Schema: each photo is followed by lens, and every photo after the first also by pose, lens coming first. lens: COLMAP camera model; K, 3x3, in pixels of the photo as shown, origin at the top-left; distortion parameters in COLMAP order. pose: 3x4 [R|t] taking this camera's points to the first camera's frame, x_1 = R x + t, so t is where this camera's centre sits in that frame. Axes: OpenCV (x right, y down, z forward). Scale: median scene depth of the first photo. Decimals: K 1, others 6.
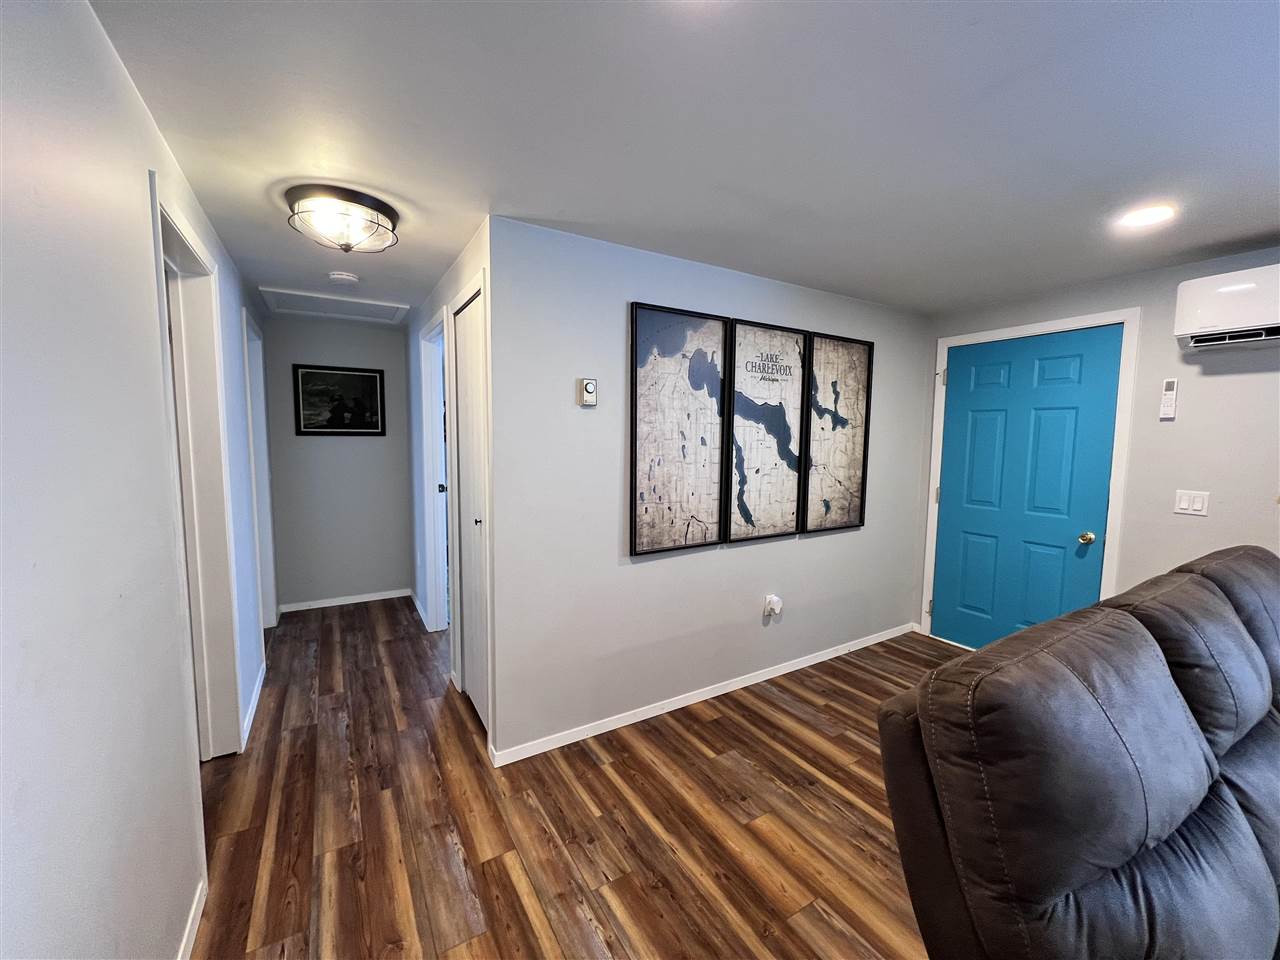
lens RADIAL K [[506.0, 0, 644.4], [0, 506.0, 478.8], [0, 0, 1]] dist [-0.002116, 0.000113]
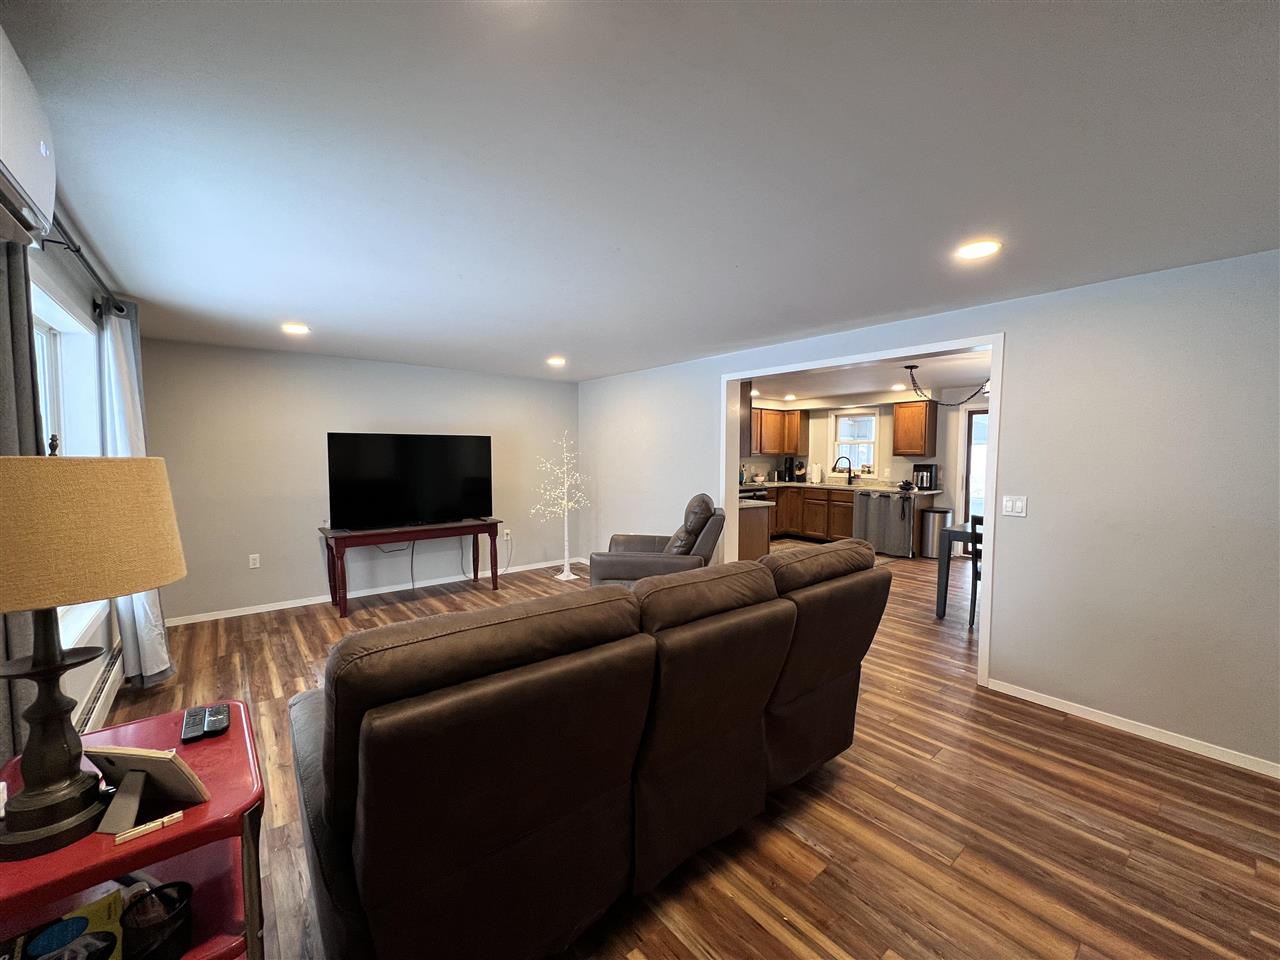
lens RADIAL K [[510.9, 0, 634.2], [0, 510.9, 481.3], [0, 0, 1]] dist [-0.004213, 0.000002]
pose [[-0.990337, -0.003385, -0.138641, 0.790280], [-0.022927, 0.989942, 0.139604, -0.092712], [0.136774, 0.141434, -0.980454, 1.252499]]
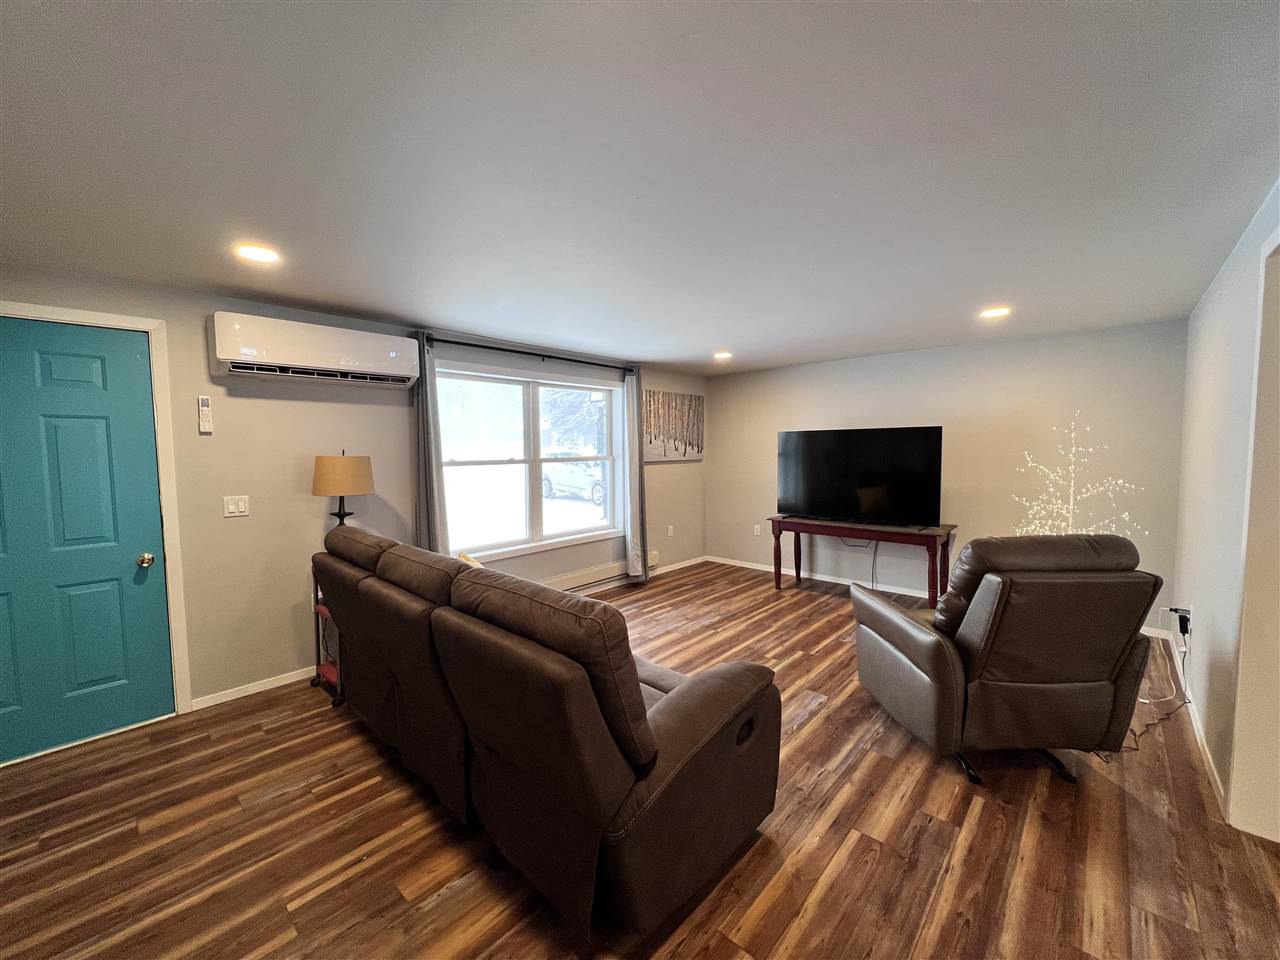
lens RADIAL K [[510.9, 0, 639.8], [0, 510.9, 480.2], [0, 0, 1]] dist [-0.004213, 0.000002]
pose [[-0.276966, -0.066703, 0.958562, -0.305878], [0.091067, 0.991275, 0.095293, -0.041526], [-0.956554, 0.113687, -0.268475, 0.458538]]
